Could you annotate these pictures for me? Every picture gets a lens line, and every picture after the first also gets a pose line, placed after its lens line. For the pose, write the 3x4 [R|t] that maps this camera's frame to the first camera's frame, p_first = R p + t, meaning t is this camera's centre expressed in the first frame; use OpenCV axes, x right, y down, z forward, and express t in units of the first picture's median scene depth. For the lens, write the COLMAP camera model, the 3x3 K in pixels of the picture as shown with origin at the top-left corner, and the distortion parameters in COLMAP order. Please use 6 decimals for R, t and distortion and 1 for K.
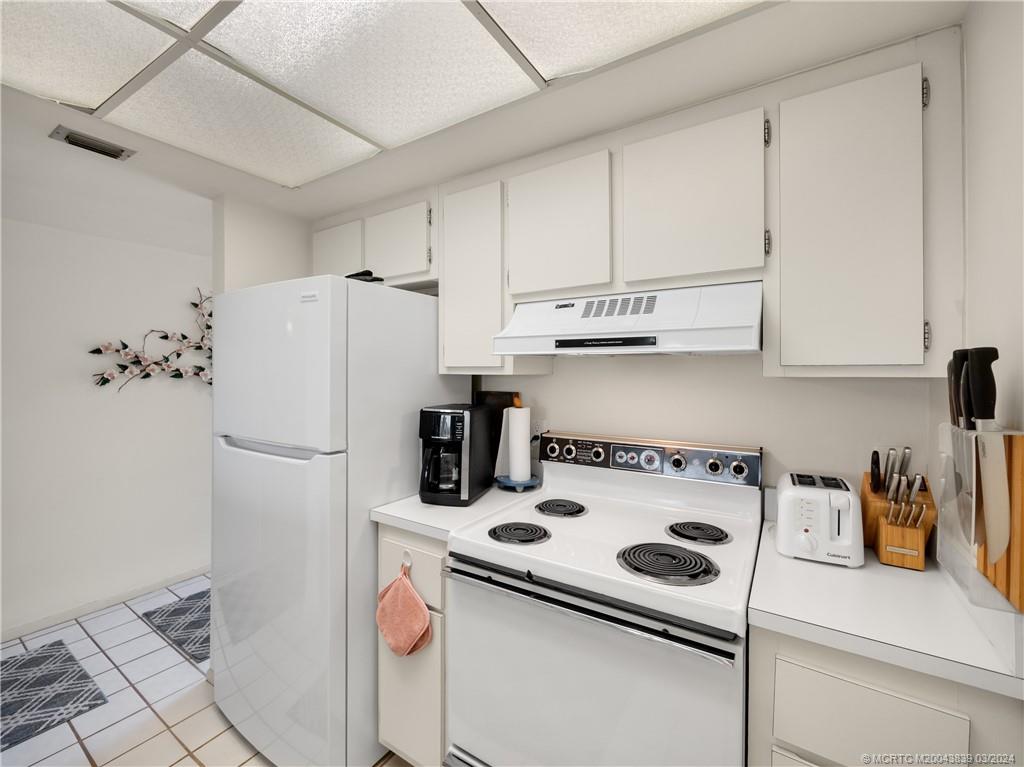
lens RADIAL K [[435.6, 0, 511.7], [0, 435.6, 376.1], [0, 0, 1]] dist [-0.011714, -0.000665]
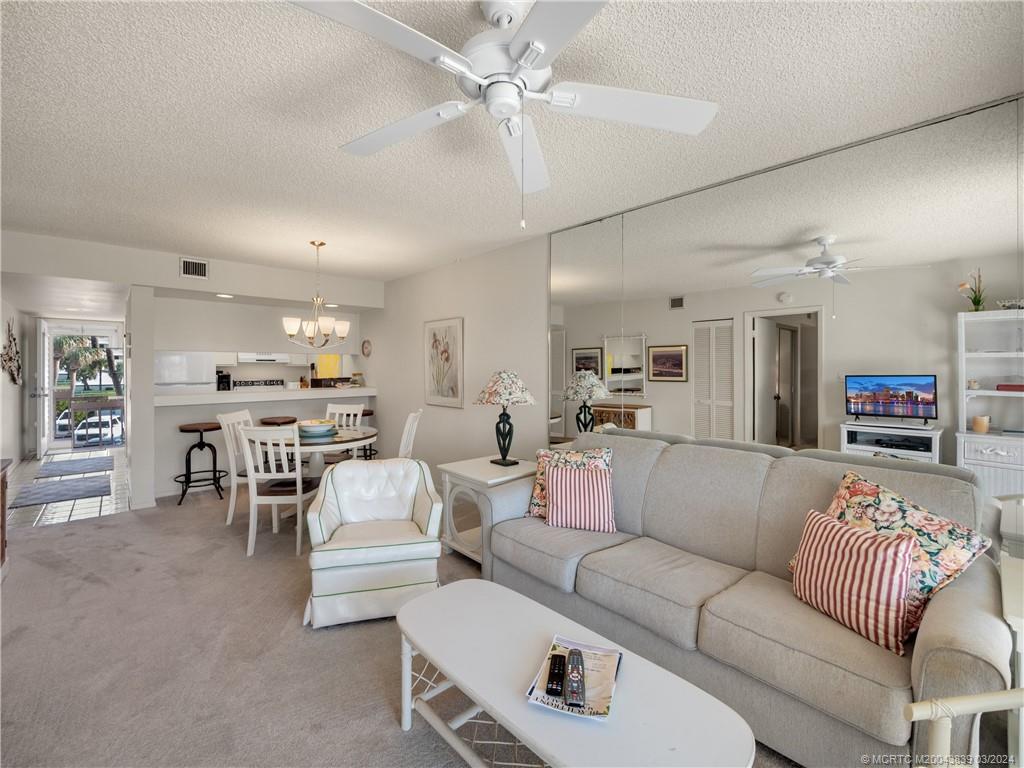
lens RADIAL K [[451.7, 0, 508.5], [0, 451.7, 367.8], [0, 0, 1]] dist [-0.002219, -0.000205]
pose [[0.242811, -0.003336, 0.970068, -4.438897], [-0.000704, 0.999993, 0.003615, -0.003335], [-0.970073, -0.001561, 0.242807, -3.306582]]
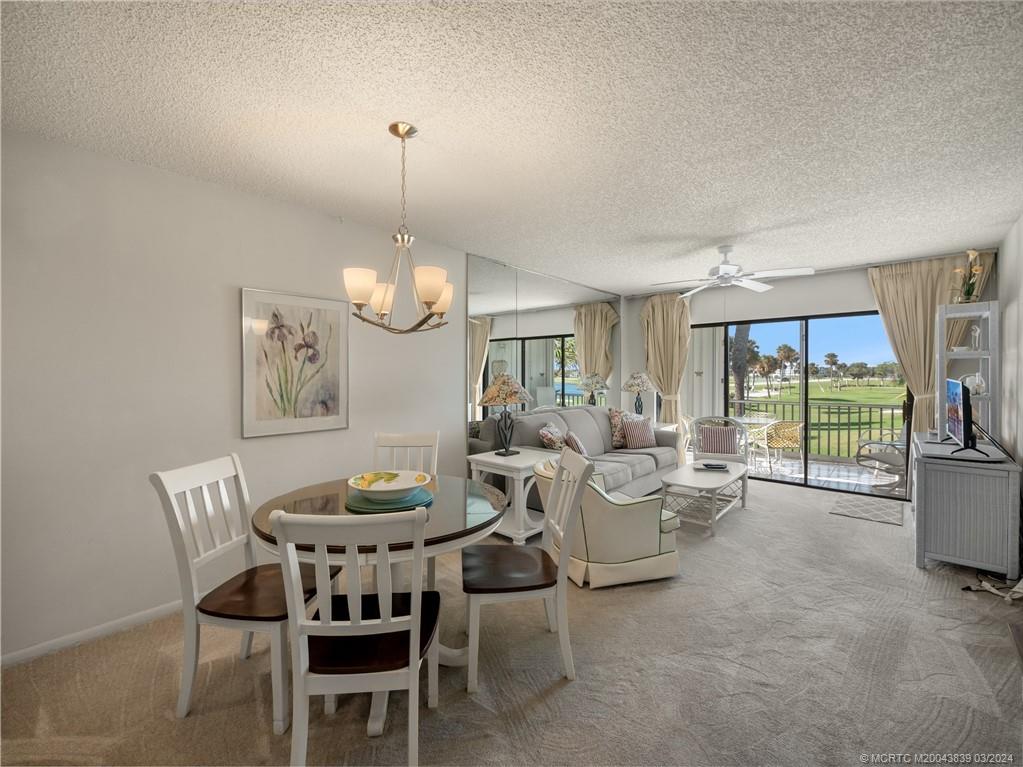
lens RADIAL K [[428.1, 0, 512.0], [0, 428.1, 375.8], [0, 0, 1]] dist [-0.005155, -0.006393]
pose [[-0.987927, -0.005437, 0.154825, -2.421099], [-0.004264, 0.999960, 0.007906, 0.009040], [-0.154862, 0.007150, -0.987910, 0.103158]]
